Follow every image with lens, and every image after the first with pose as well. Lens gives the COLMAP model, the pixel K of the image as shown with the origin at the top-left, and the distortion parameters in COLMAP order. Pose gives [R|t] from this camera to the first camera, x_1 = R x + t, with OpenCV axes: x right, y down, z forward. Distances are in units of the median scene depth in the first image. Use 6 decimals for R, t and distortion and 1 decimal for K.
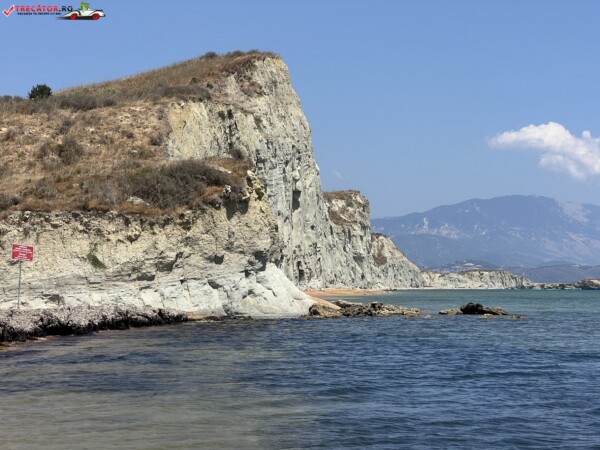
lens RADIAL K [[1343.8, 0, 303.3], [0, 1343.8, 201.5], [0, 0, 1]] dist [-0.314539, 8.100456]
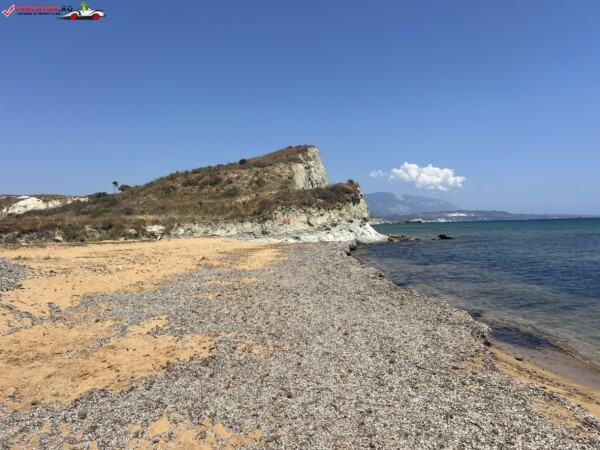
lens RADIAL K [[447.8, 0, 302.9], [0, 447.8, 225.2], [0, 0, 1]] dist [0.092957, -0.138083]
pose [[0.999511, -0.028863, -0.012041, -0.151162], [0.029571, 0.997541, 0.063535, -0.009115], [0.010177, -0.063859, 0.997907, 0.105520]]
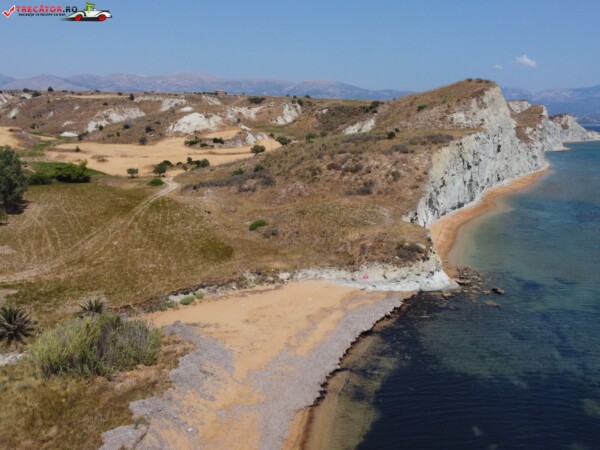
lens RADIAL K [[603.0, 0, 296.9], [0, 603.0, 223.4], [0, 0, 1]] dist [0.003036, -0.030327]
pose [[0.931085, 0.081047, -0.355685, 0.206365], [0.004785, 0.972212, 0.234054, -0.492084], [0.364771, -0.219626, 0.904824, -0.608850]]
